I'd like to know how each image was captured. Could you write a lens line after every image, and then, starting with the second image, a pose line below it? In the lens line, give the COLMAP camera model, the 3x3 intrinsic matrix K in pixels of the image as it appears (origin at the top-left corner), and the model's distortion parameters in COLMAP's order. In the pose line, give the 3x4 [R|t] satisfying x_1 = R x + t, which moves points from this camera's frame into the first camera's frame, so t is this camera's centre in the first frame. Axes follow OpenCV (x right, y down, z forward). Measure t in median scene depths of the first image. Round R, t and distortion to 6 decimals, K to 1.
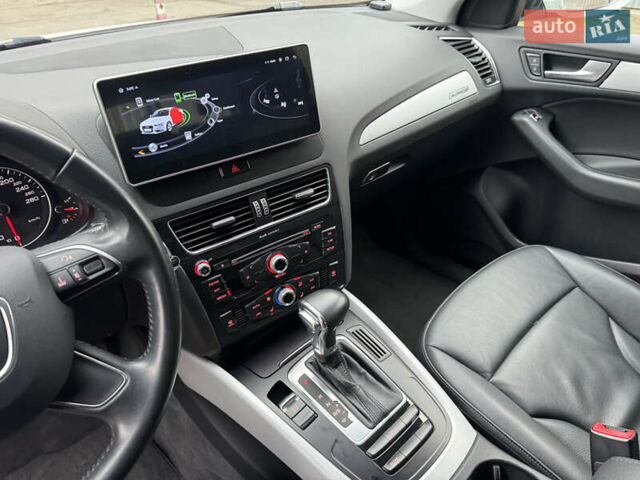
lens RADIAL K [[499.2, 0, 320.0], [0, 499.2, 240.0], [0, 0, 1]] dist [0.114045, -0.001551]
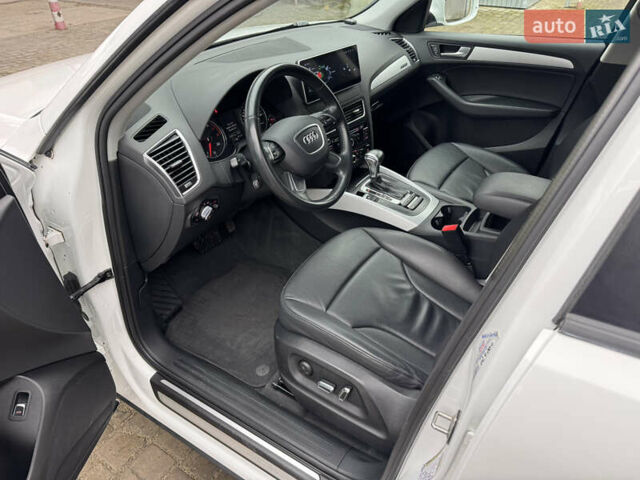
lens RADIAL K [[499.2, 0, 320.0], [0, 499.2, 240.0], [0, 0, 1]] dist [0.114045, -0.001551]
pose [[0.971459, -0.122838, 0.202922, -0.518468], [0.123021, 0.992334, 0.011760, 0.314330], [-0.202811, 0.013539, 0.979124, -0.845037]]
